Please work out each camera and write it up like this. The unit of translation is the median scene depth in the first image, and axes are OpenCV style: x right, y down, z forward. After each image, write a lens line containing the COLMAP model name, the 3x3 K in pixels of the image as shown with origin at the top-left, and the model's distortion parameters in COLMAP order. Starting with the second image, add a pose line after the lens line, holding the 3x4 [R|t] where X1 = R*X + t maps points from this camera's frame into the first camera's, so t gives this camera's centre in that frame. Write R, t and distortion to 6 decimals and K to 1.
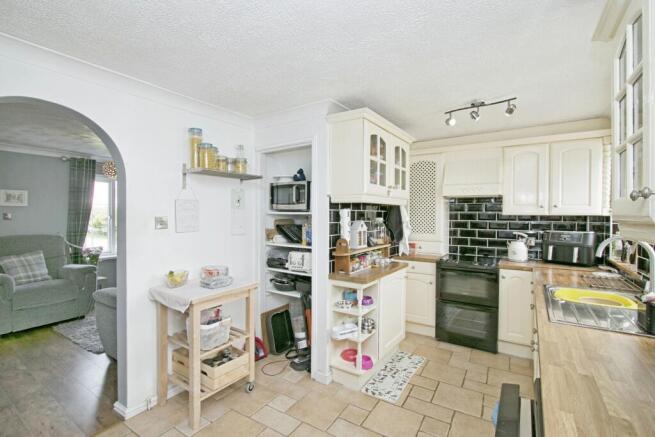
lens RADIAL K [[305.7, 0, 324.1], [0, 305.7, 215.7], [0, 0, 1]] dist [-0.002226, -0.000268]
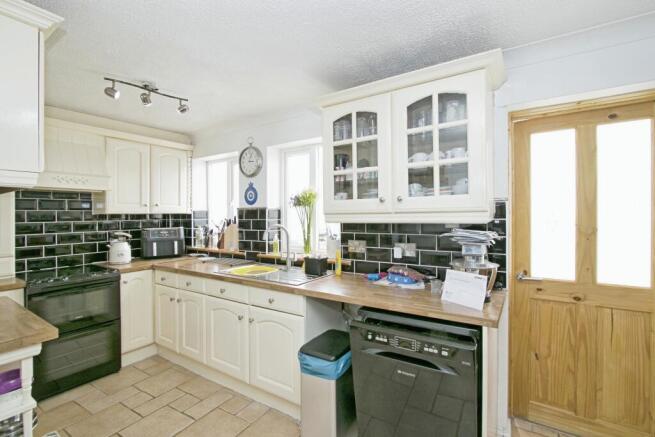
lens RADIAL K [[305.7, 0, 324.1], [0, 305.7, 215.7], [0, 0, 1]] dist [-0.002226, -0.000268]
pose [[0.001750, -0.010593, 0.999942, -0.338141], [0.017404, 0.999793, 0.010561, 0.005031], [-0.999847, 0.017384, 0.001934, 0.435248]]
